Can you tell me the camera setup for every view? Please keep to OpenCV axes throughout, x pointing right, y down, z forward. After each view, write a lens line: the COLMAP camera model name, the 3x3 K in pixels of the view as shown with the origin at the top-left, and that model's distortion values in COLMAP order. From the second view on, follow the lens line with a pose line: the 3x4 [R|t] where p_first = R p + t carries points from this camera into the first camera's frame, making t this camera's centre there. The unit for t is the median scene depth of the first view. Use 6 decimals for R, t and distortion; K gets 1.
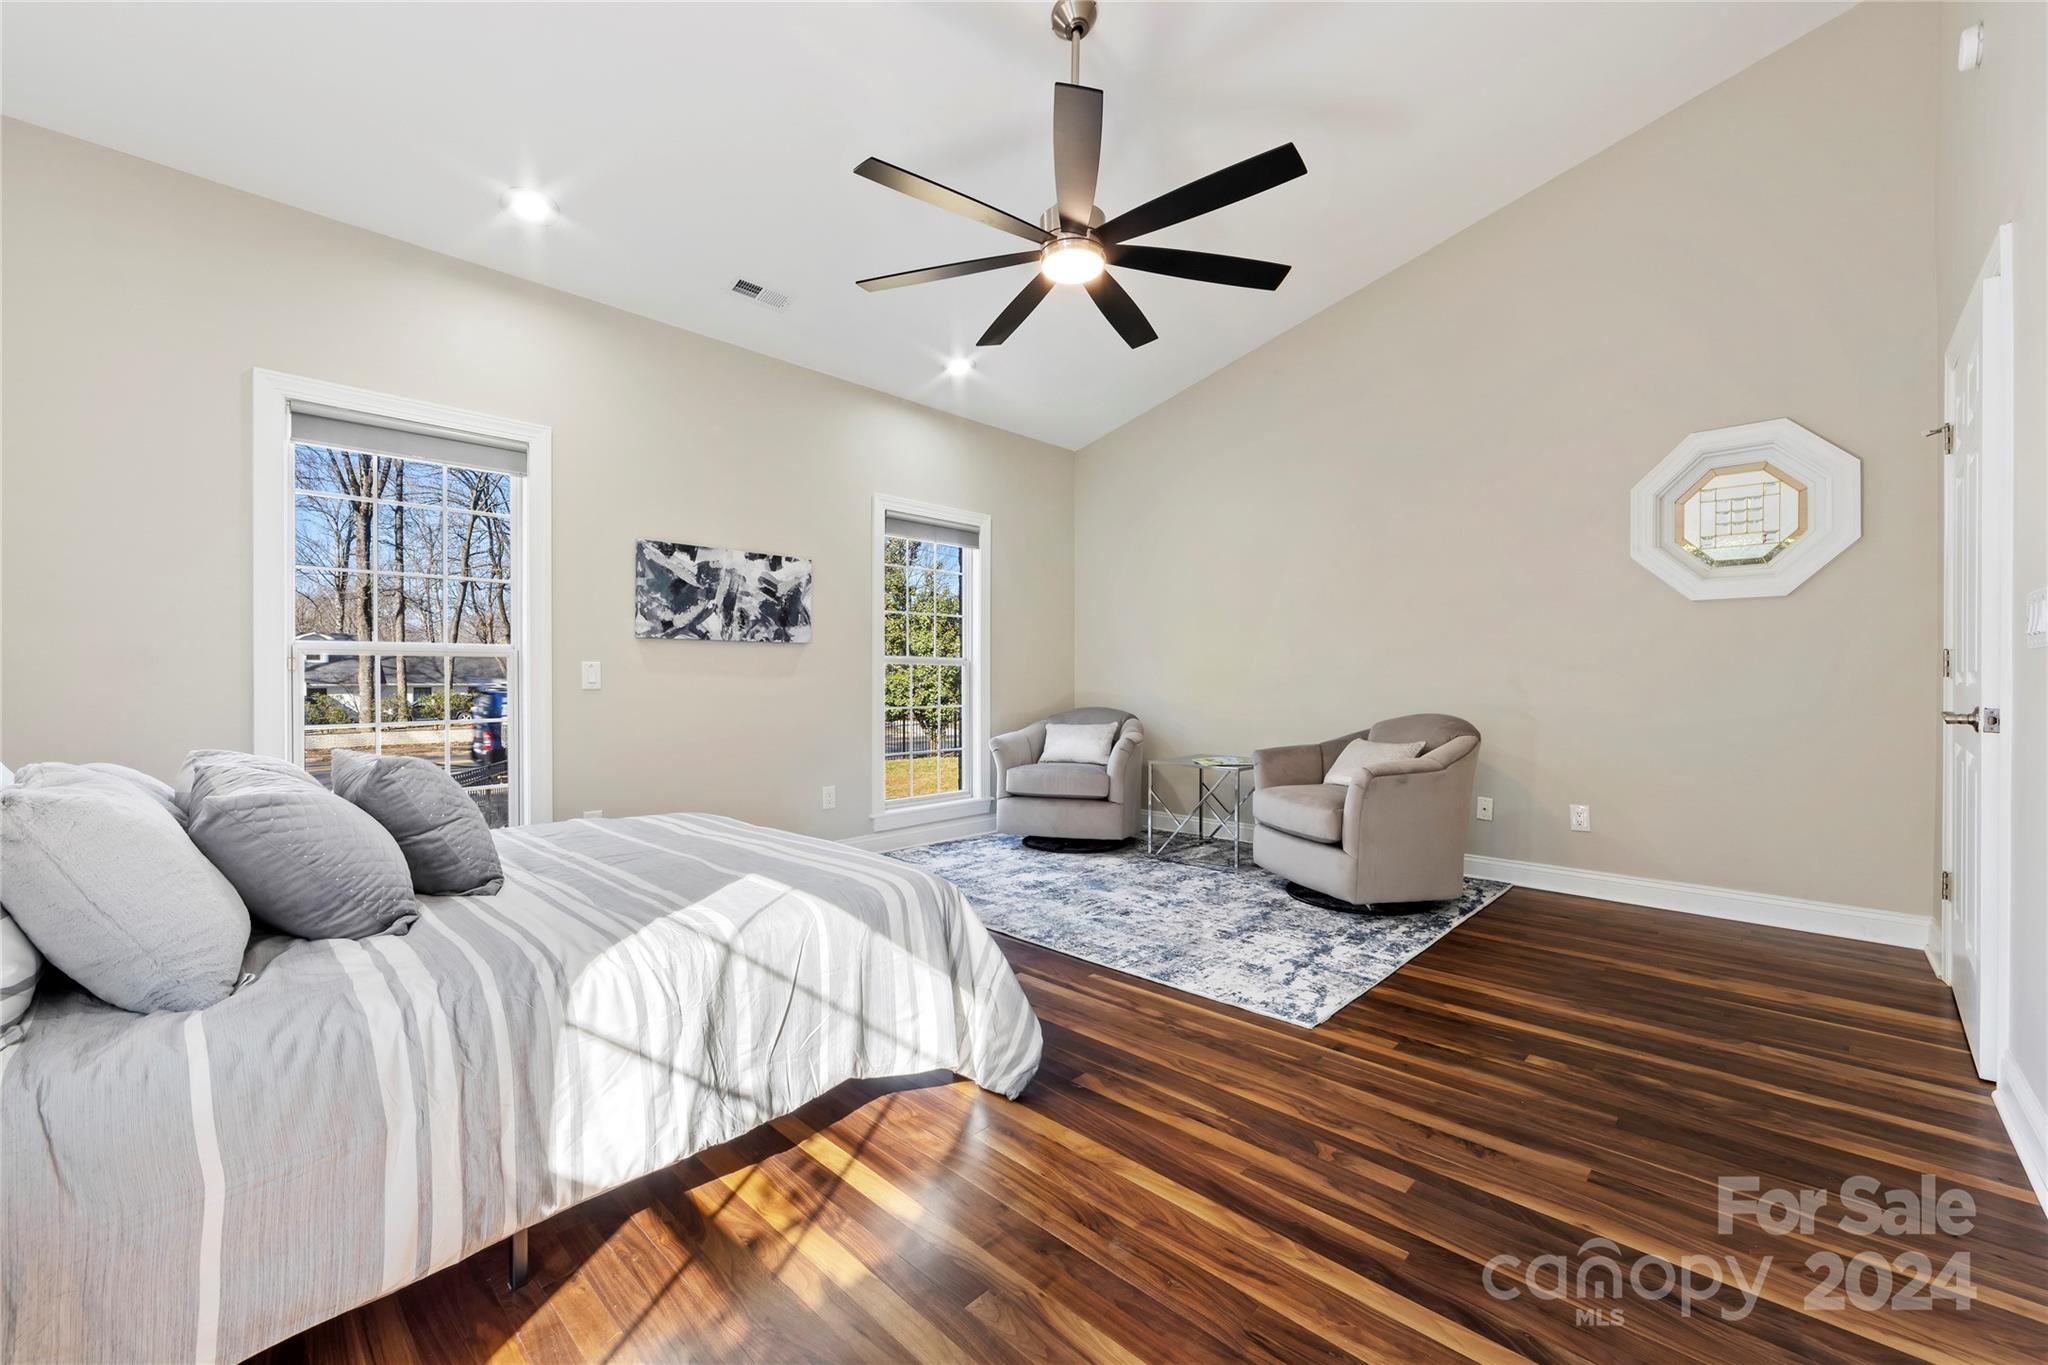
lens RADIAL K [[819.7, 0, 1020.6], [0, 819.7, 690.1], [0, 0, 1]] dist [-0.000673, -0.000644]
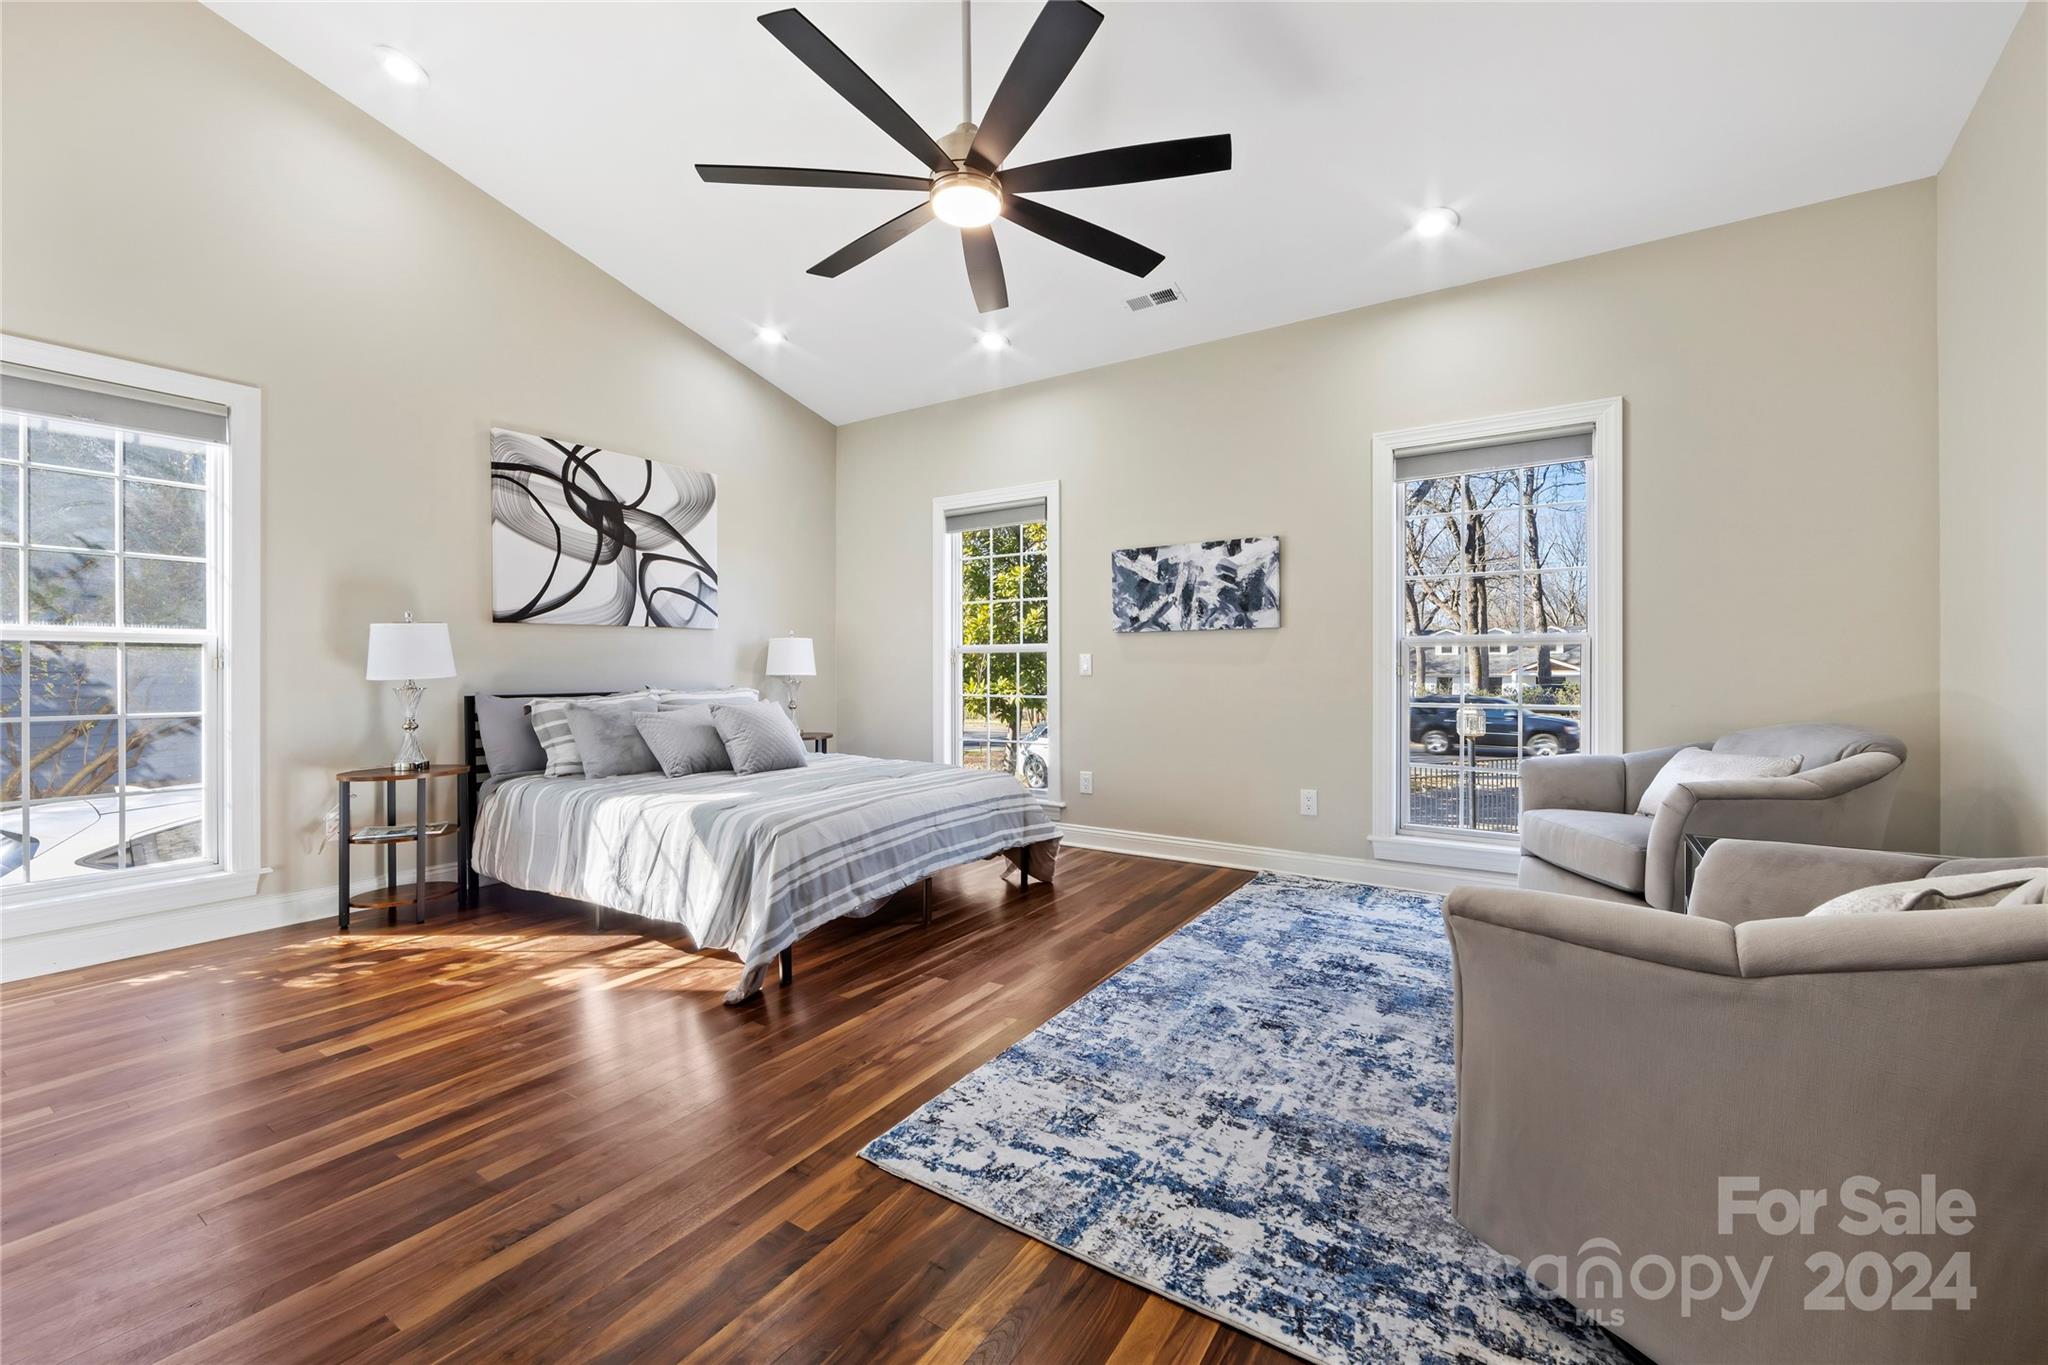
lens RADIAL K [[819.7, 0, 1008.8], [0, 819.7, 680.4], [0, 0, 1]] dist [-0.000673, -0.000644]
pose [[0.174044, 0.014556, -0.984630, 0.729879], [-0.011542, 0.999852, 0.012741, -0.008280], [0.984670, 0.009147, 0.174186, 0.679152]]
